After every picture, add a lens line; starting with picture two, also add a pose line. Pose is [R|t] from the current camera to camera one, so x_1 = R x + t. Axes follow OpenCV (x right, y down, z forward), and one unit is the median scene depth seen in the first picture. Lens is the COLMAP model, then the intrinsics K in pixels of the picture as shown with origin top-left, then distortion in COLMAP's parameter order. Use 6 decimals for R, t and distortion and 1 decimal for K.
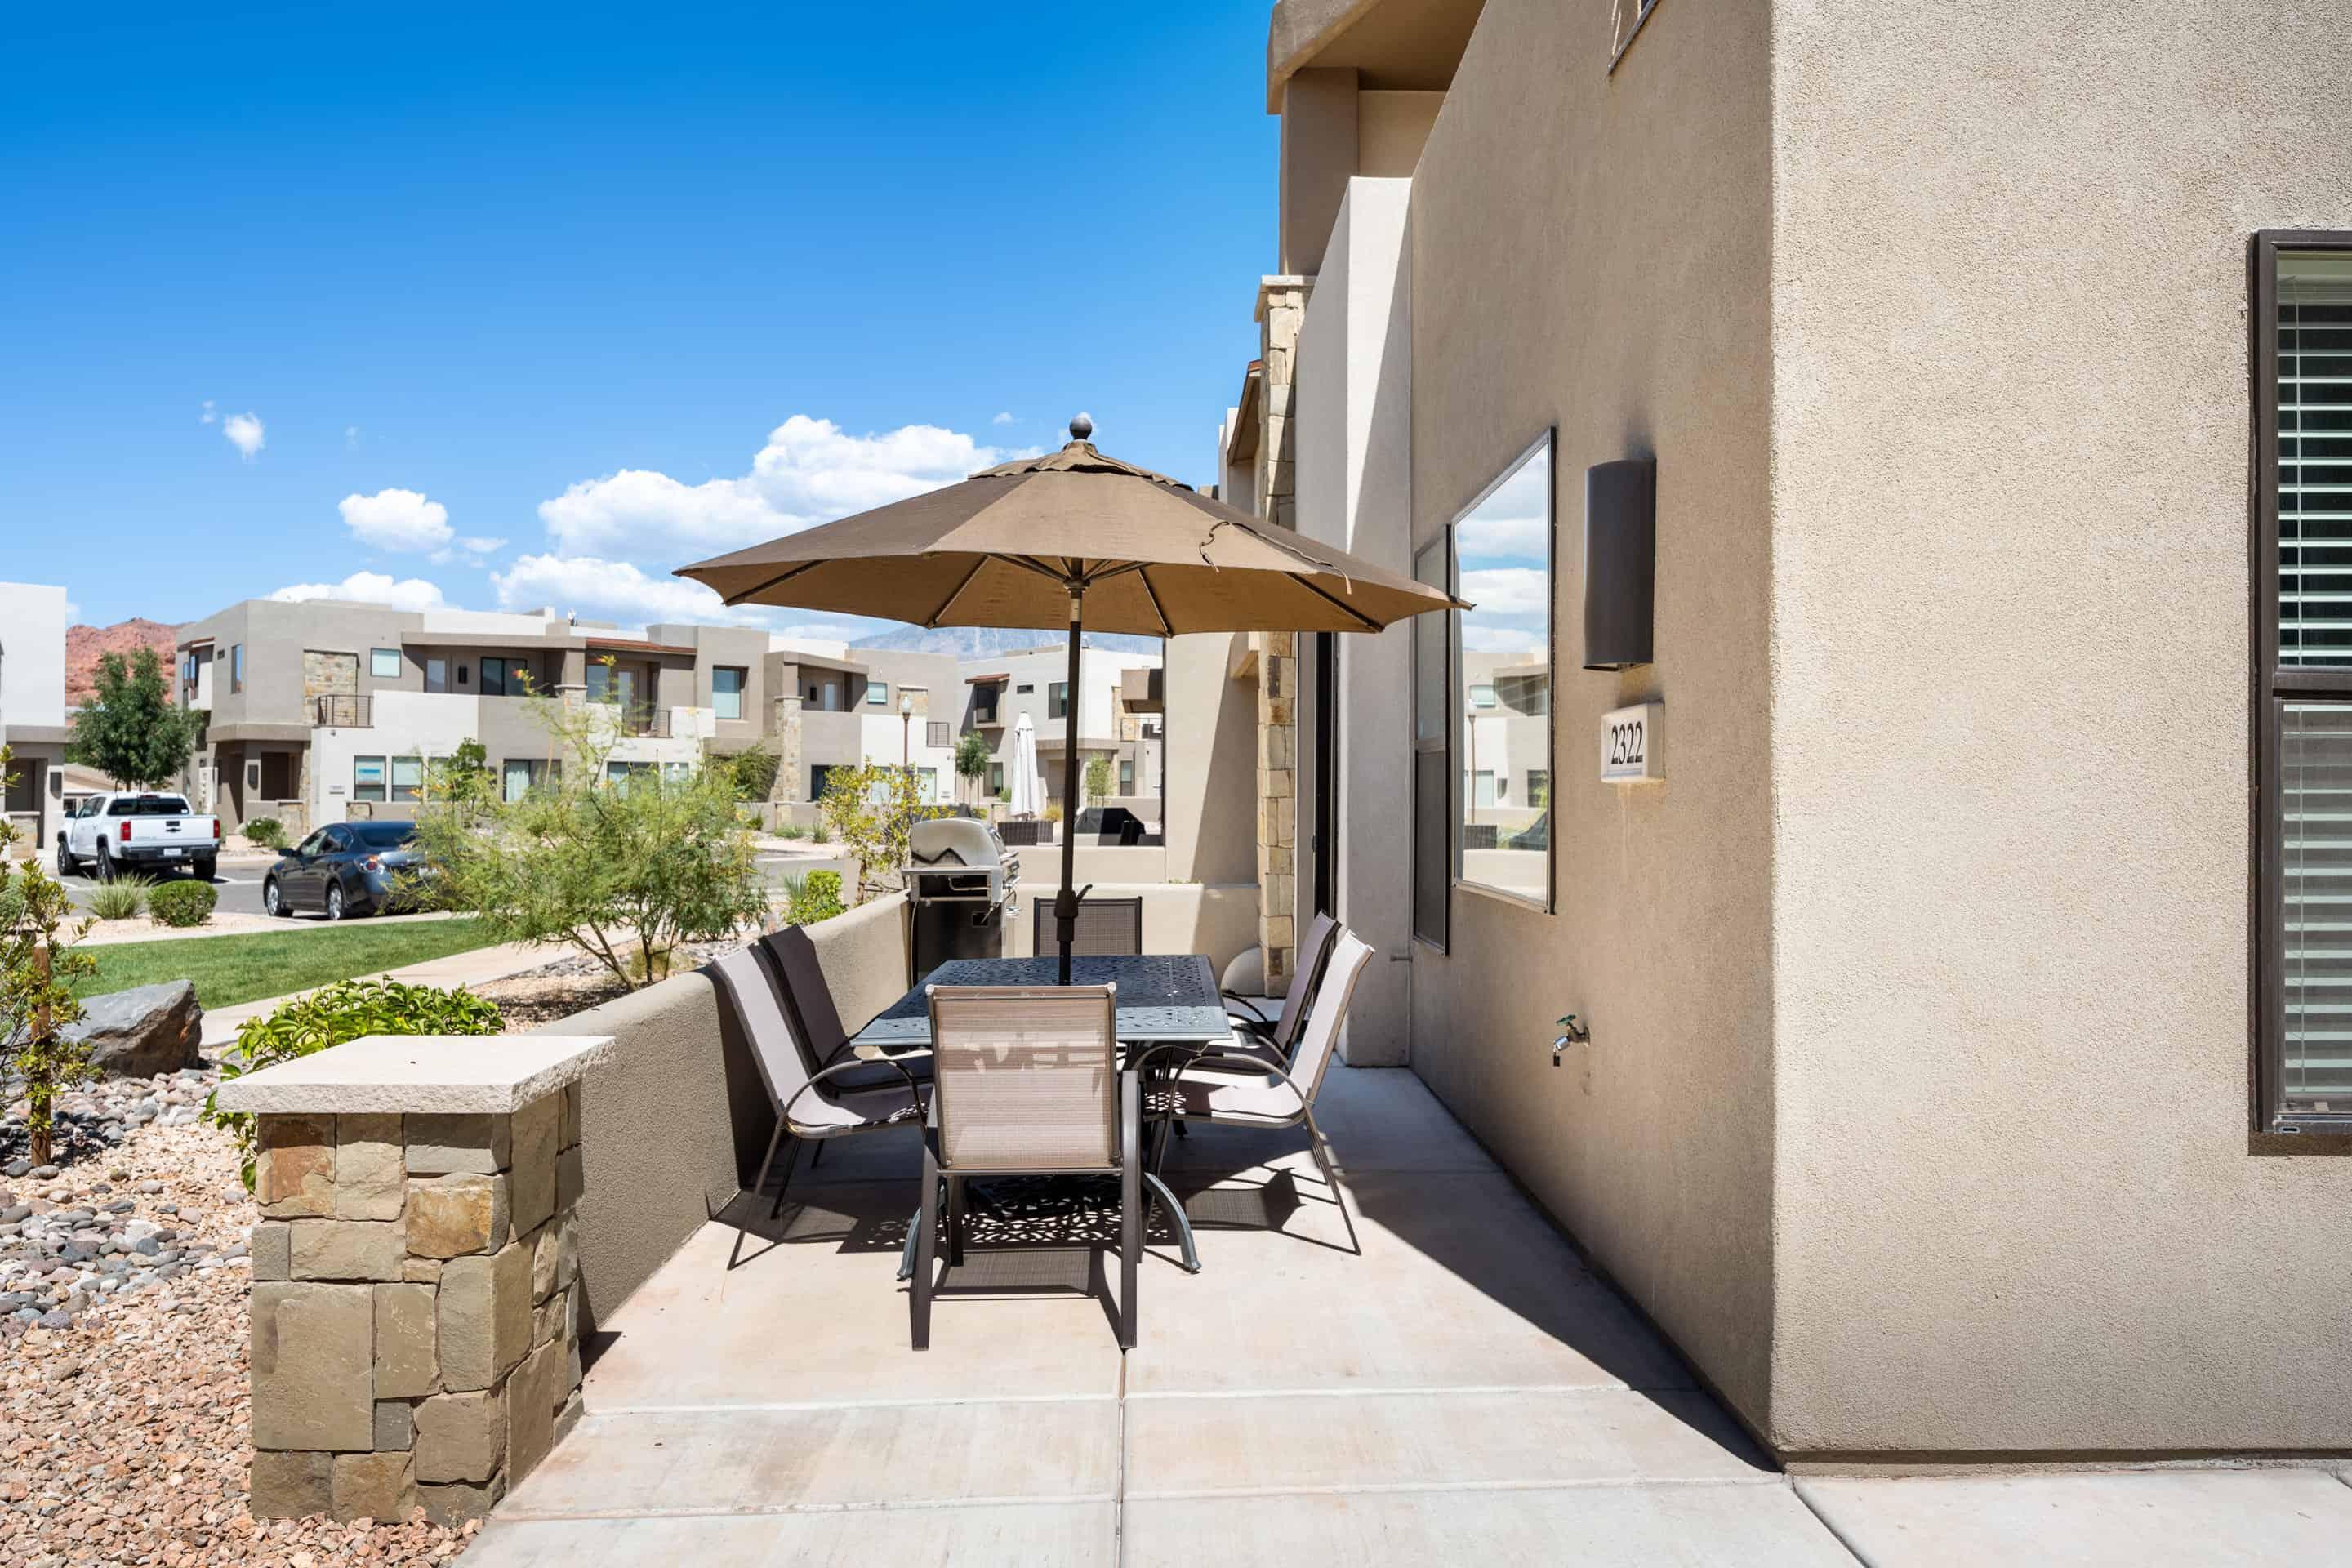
lens RADIAL K [[1493.0, 0, 1176.0], [0, 1493.0, 784.0], [0, 0, 1]] dist [0.007836, 0.001007]
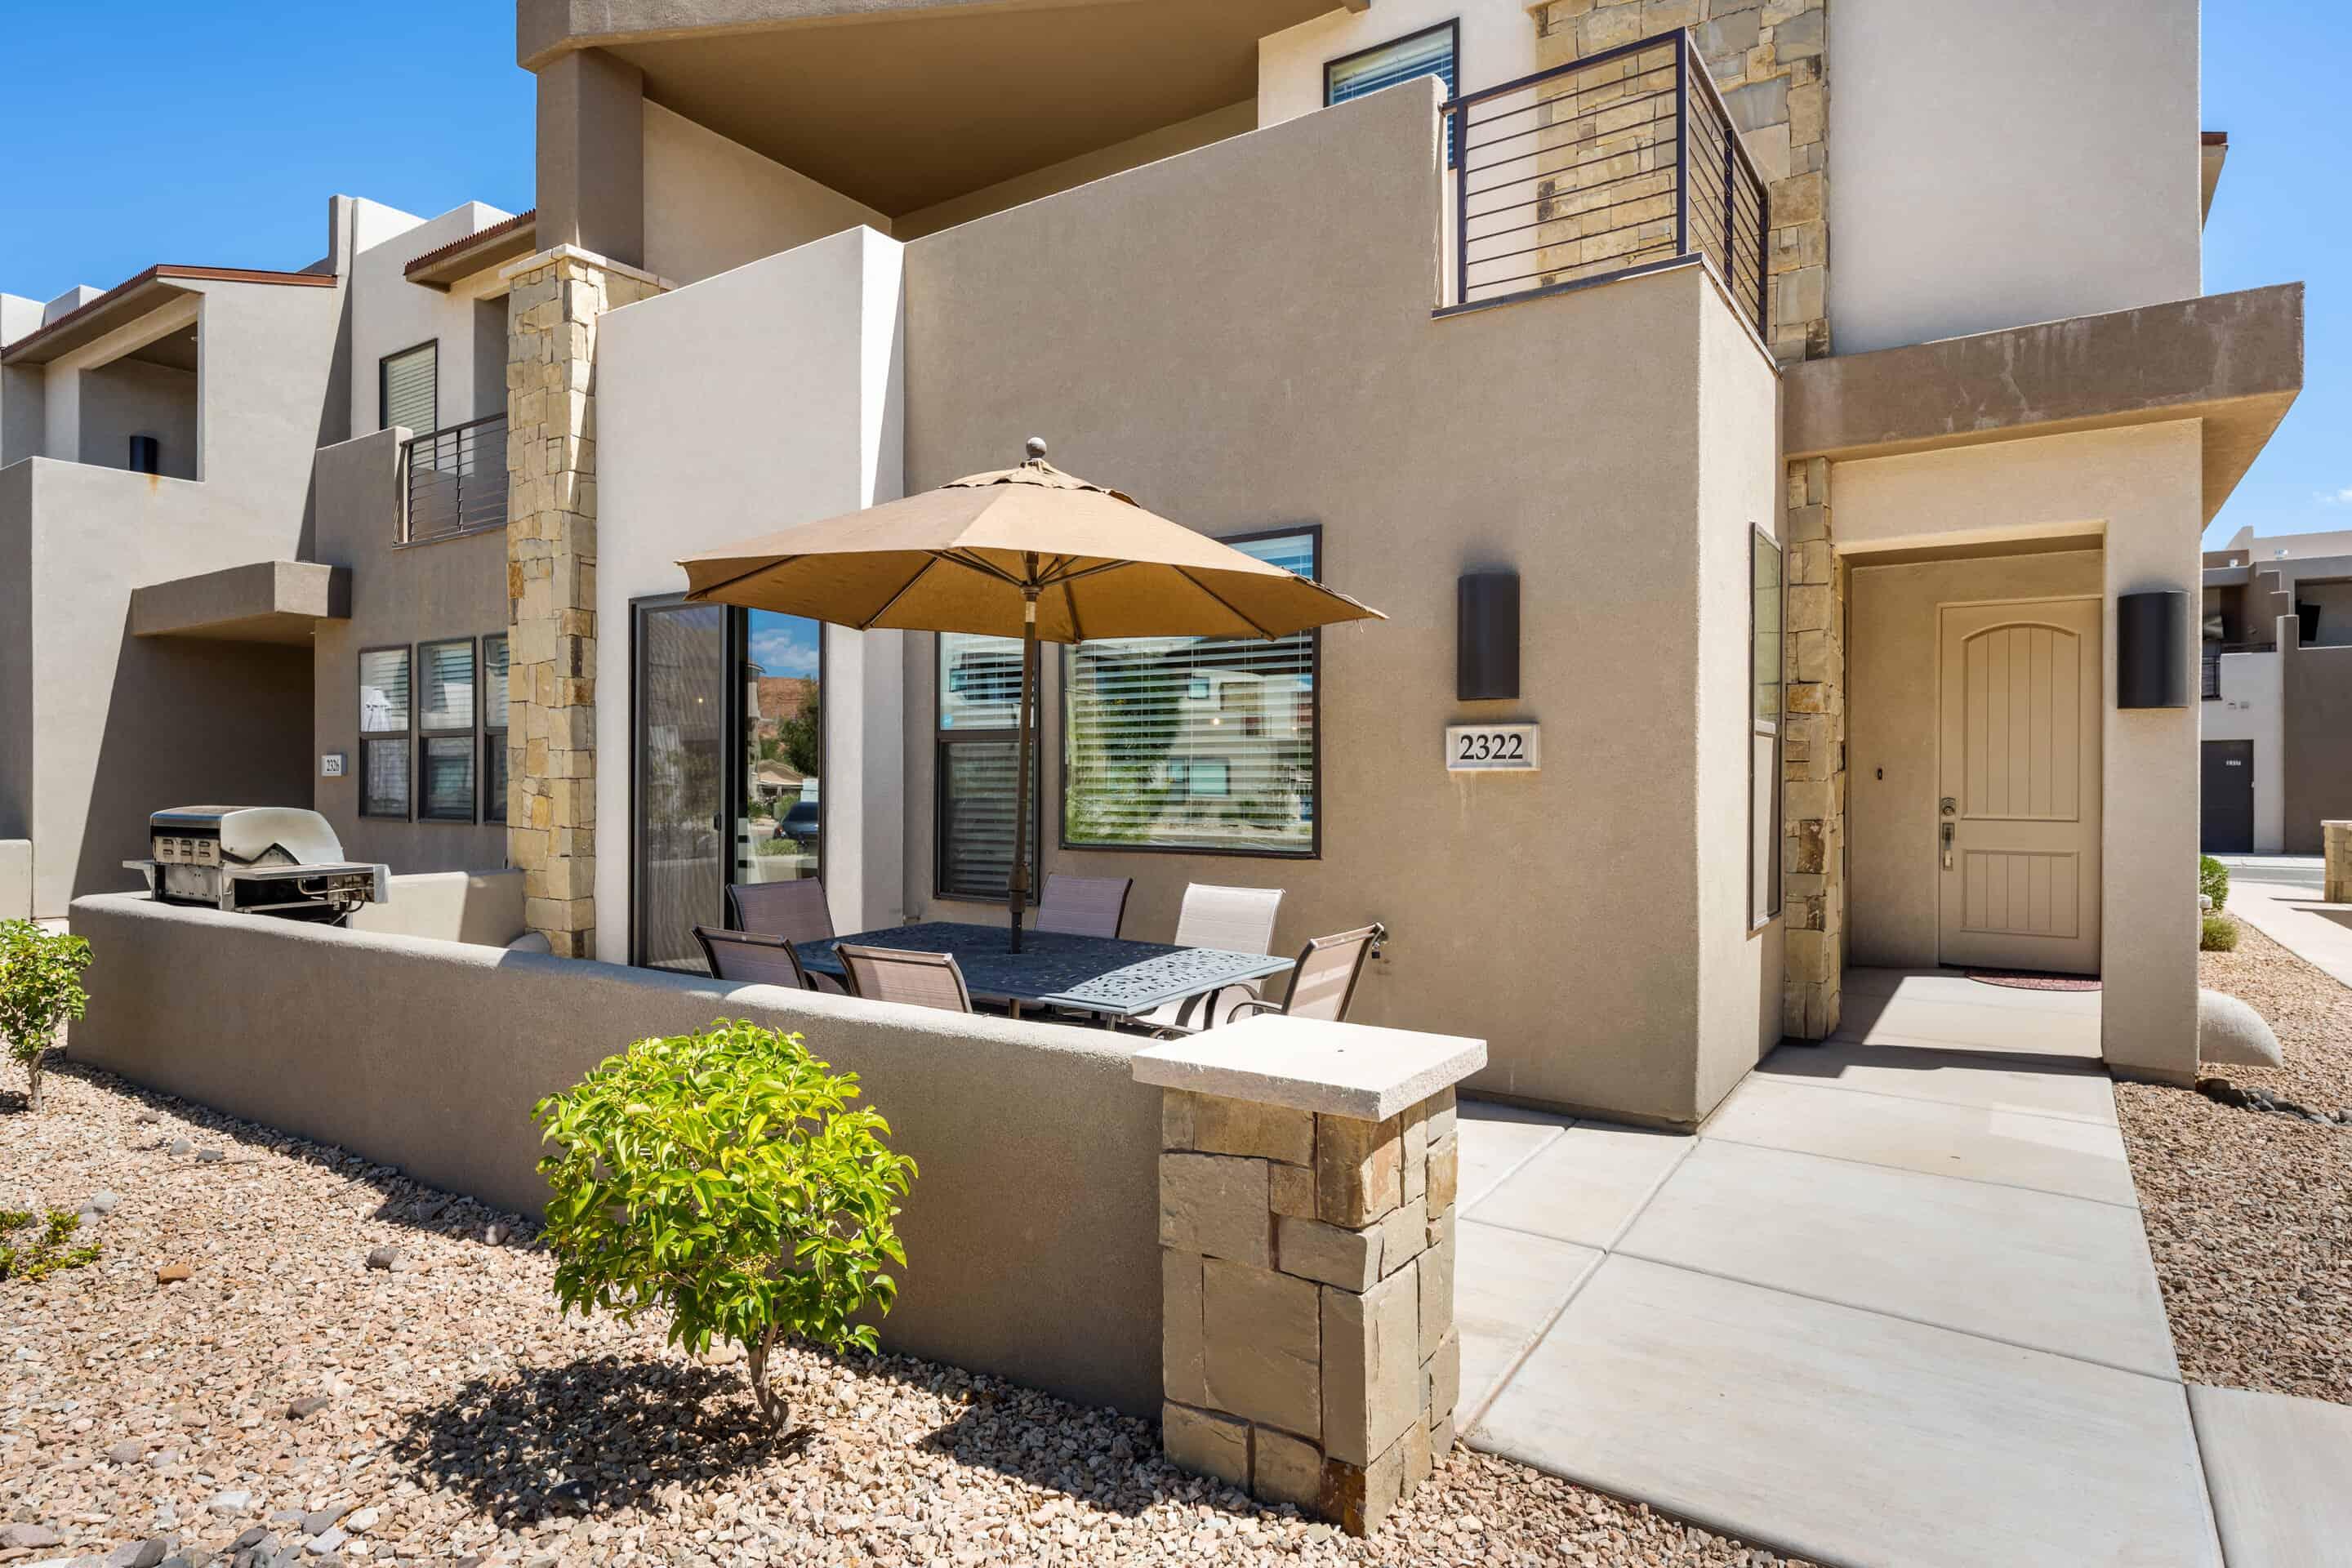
lens RADIAL K [[1288.0, 0, 1176.0], [0, 1288.0, 784.0], [0, 0, 1]] dist [-0.001837, -0.000518]
pose [[0.570913, -0.008646, 0.820965, -0.406823], [-0.005333, 0.999884, 0.014239, -0.001763], [-0.820993, -0.012508, 0.570801, 0.189378]]
